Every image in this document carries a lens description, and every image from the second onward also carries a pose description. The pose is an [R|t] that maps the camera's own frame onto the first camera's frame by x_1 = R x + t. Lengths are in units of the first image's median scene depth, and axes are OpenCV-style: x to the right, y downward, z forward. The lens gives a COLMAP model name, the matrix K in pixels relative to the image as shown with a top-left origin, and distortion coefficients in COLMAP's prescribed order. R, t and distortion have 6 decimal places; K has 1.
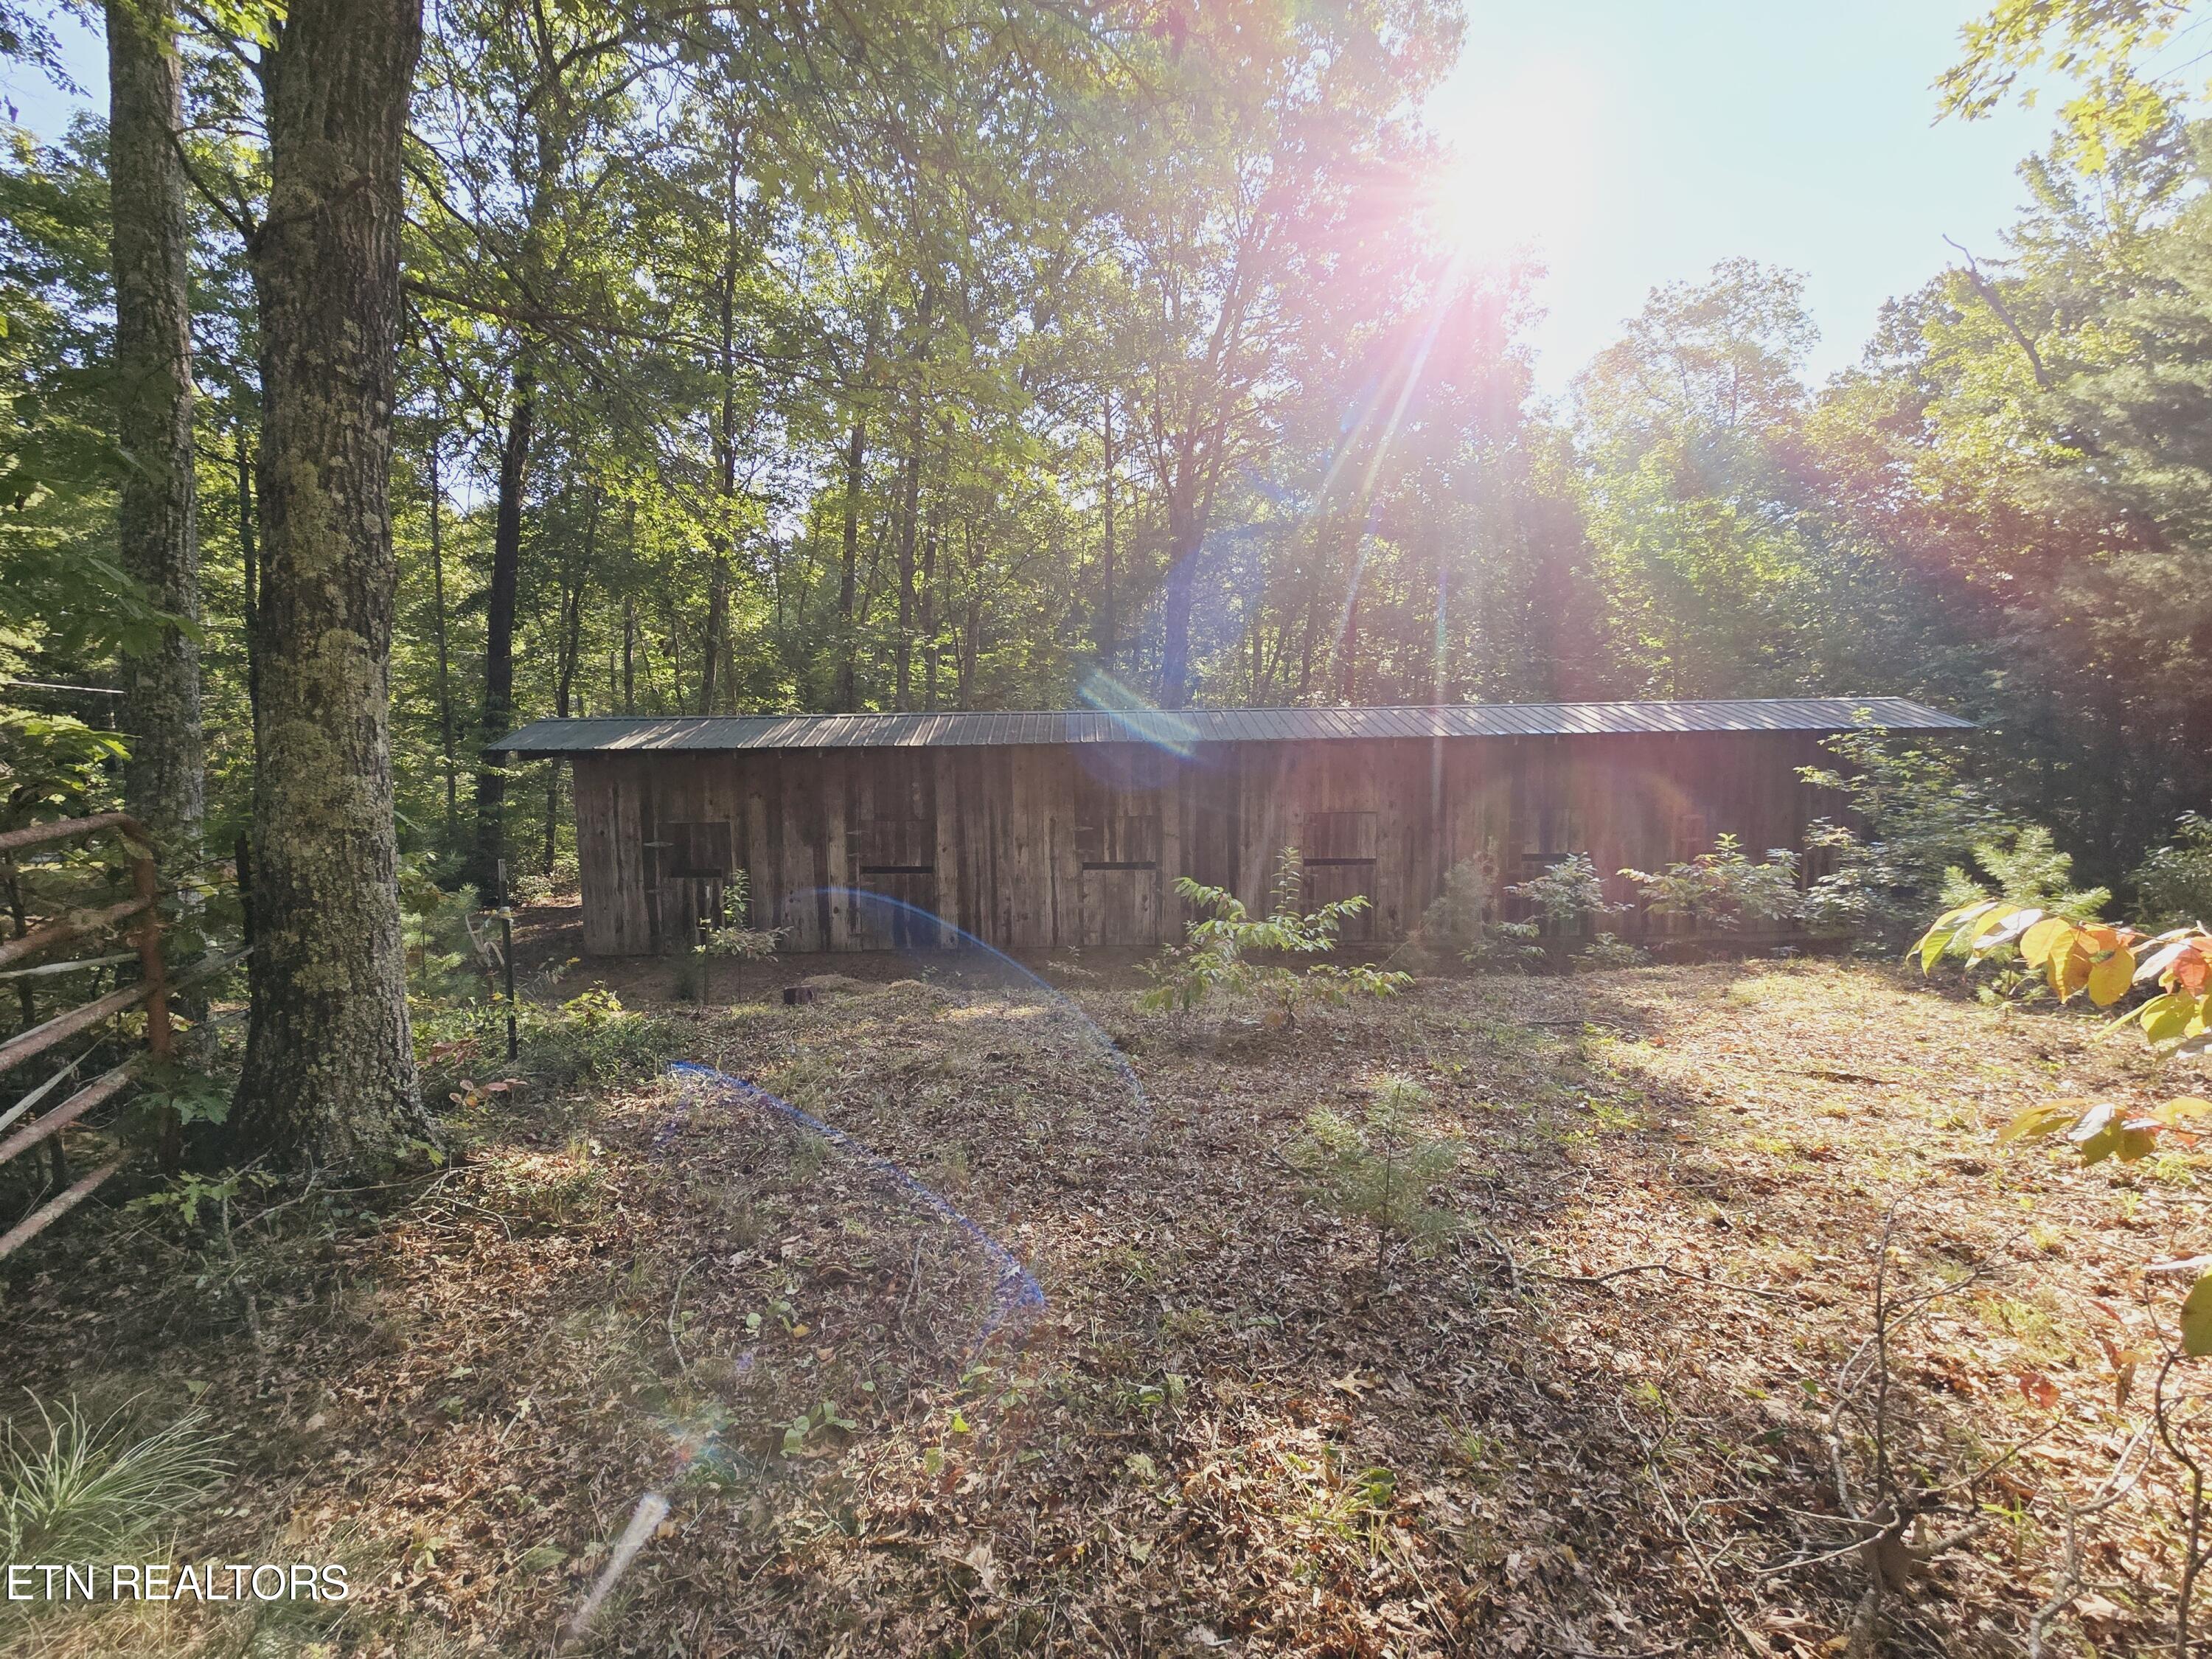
lens RADIAL K [[903.7, 0, 1107.6], [0, 903.7, 830.7], [0, 0, 1]] dist [-0.001545, 0.001385]
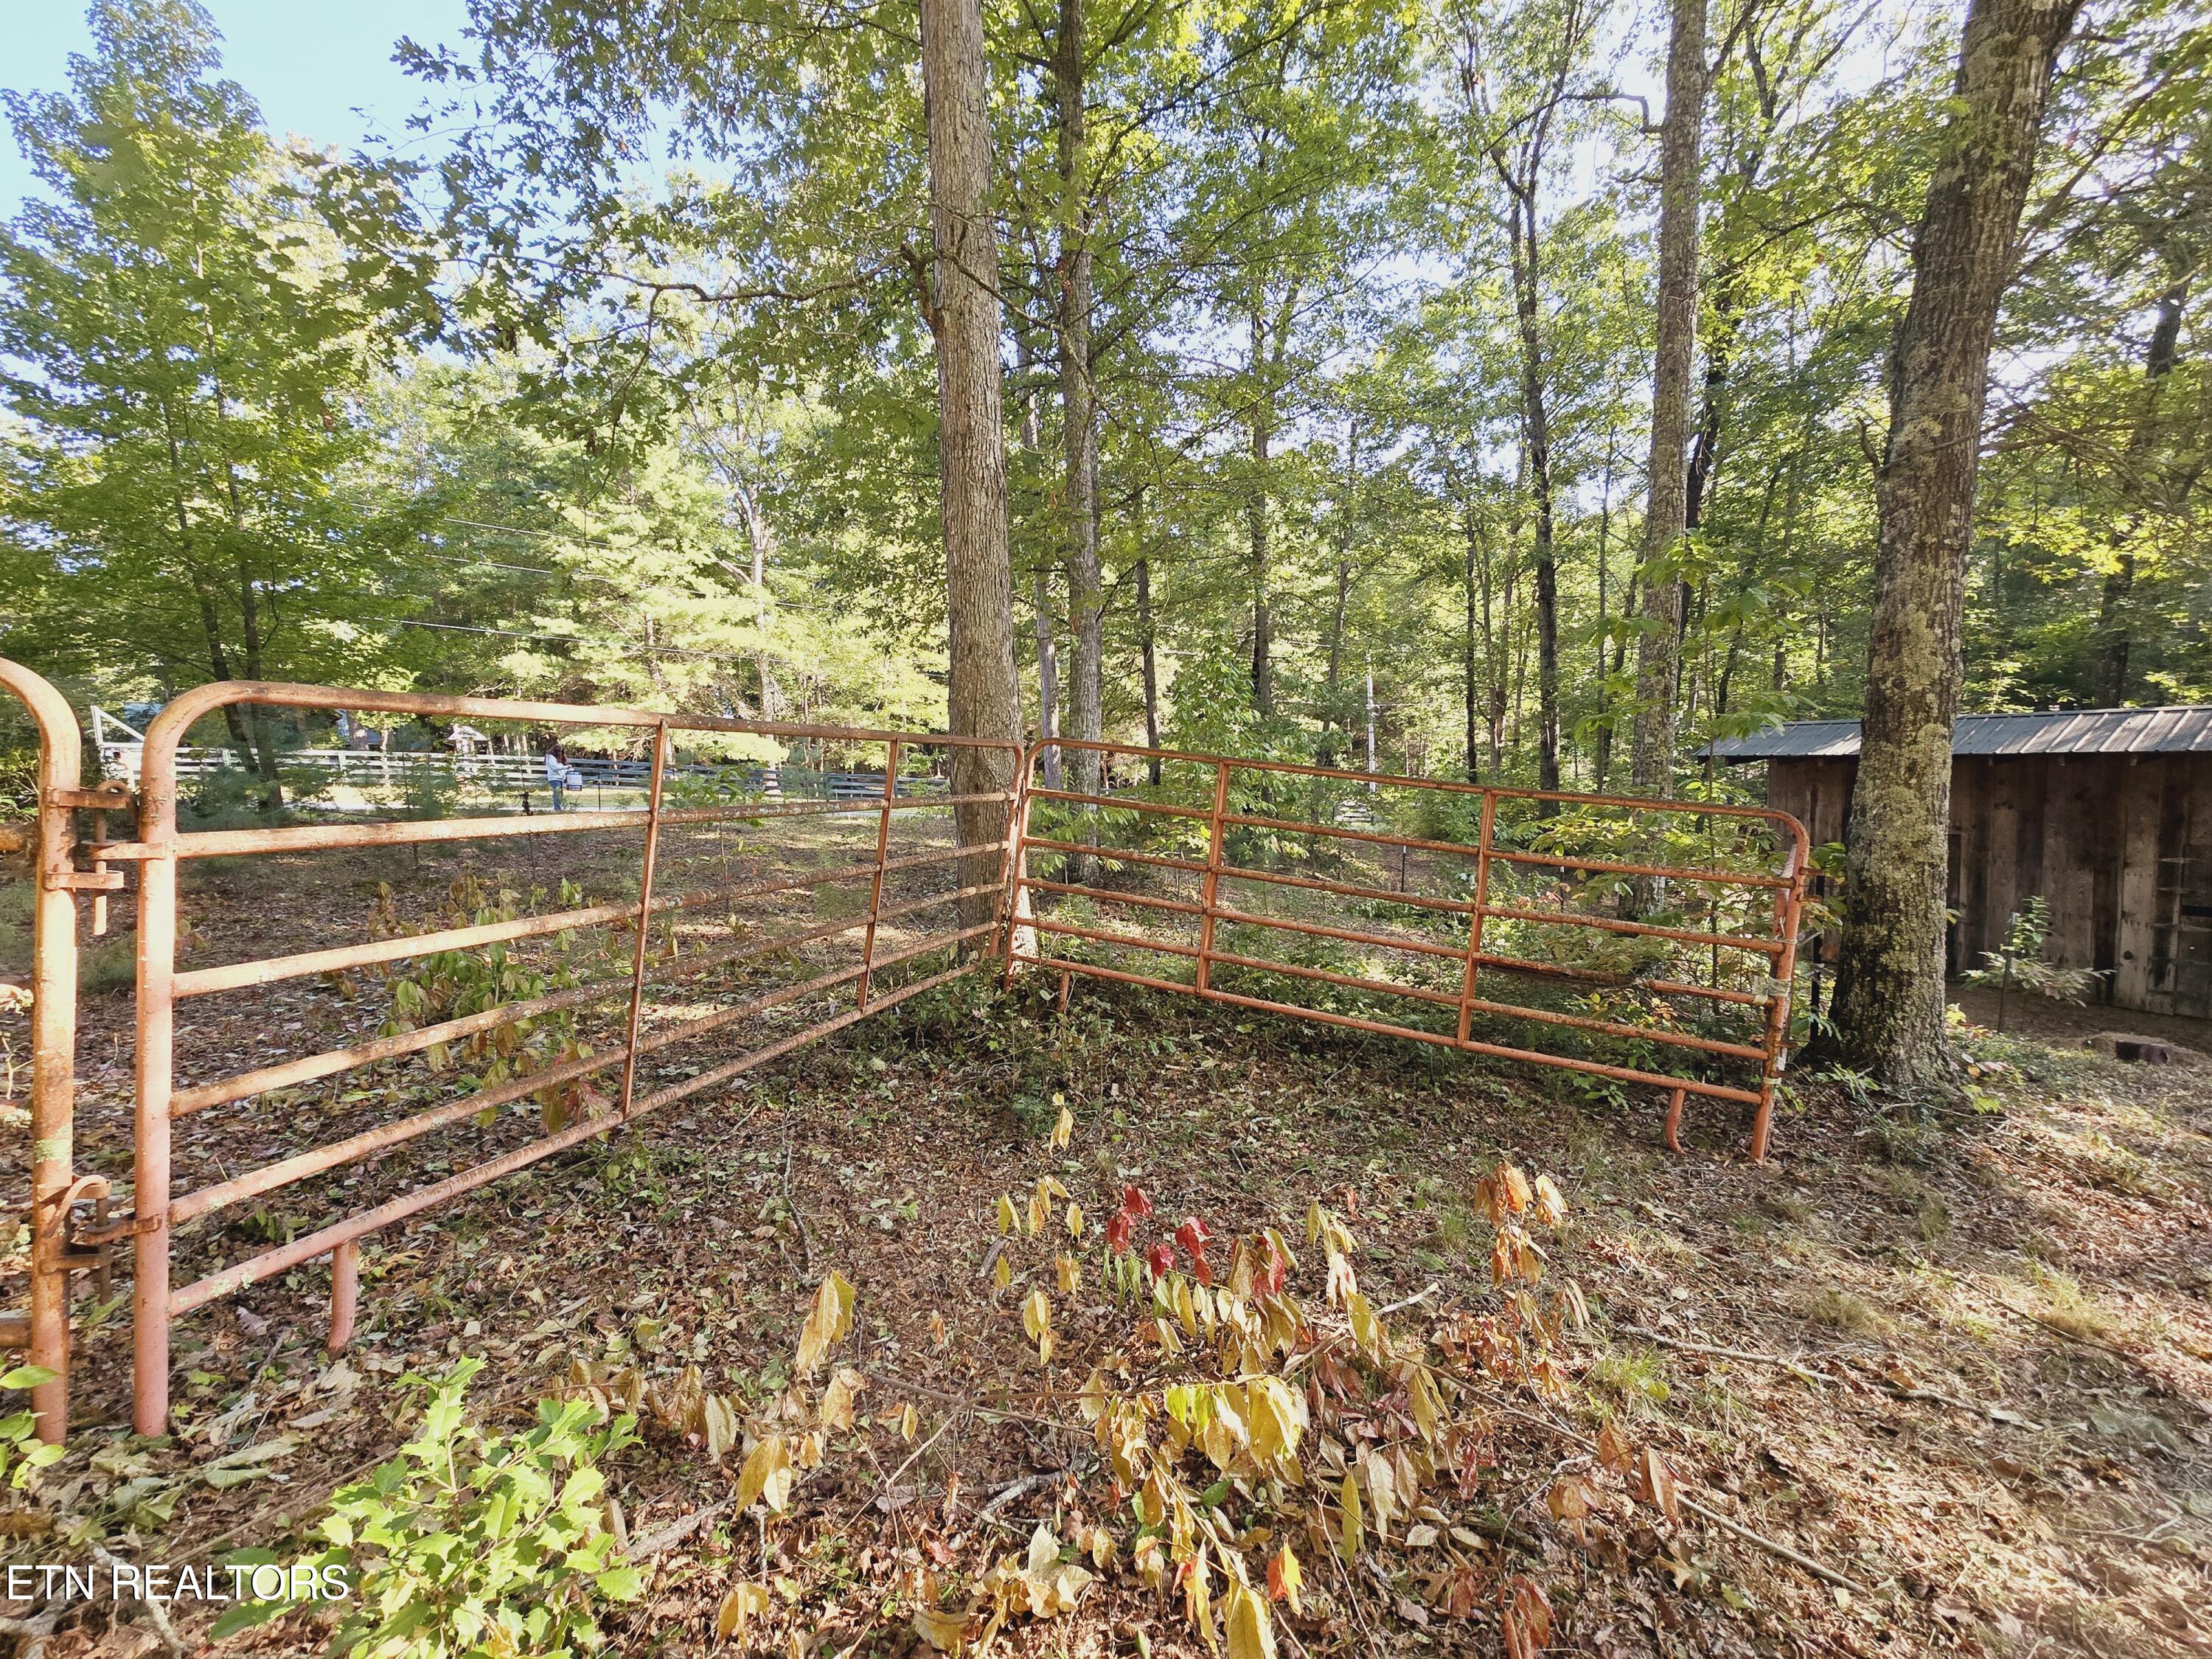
lens RADIAL K [[903.7, 0, 1106.9], [0, 903.7, 816.0], [0, 0, 1]] dist [-0.001545, 0.001385]
pose [[0.476548, 0.058187, -0.877221, -0.201942], [-0.057506, 0.997734, 0.034941, -0.049954], [0.877266, 0.033795, 0.478814, -0.843639]]
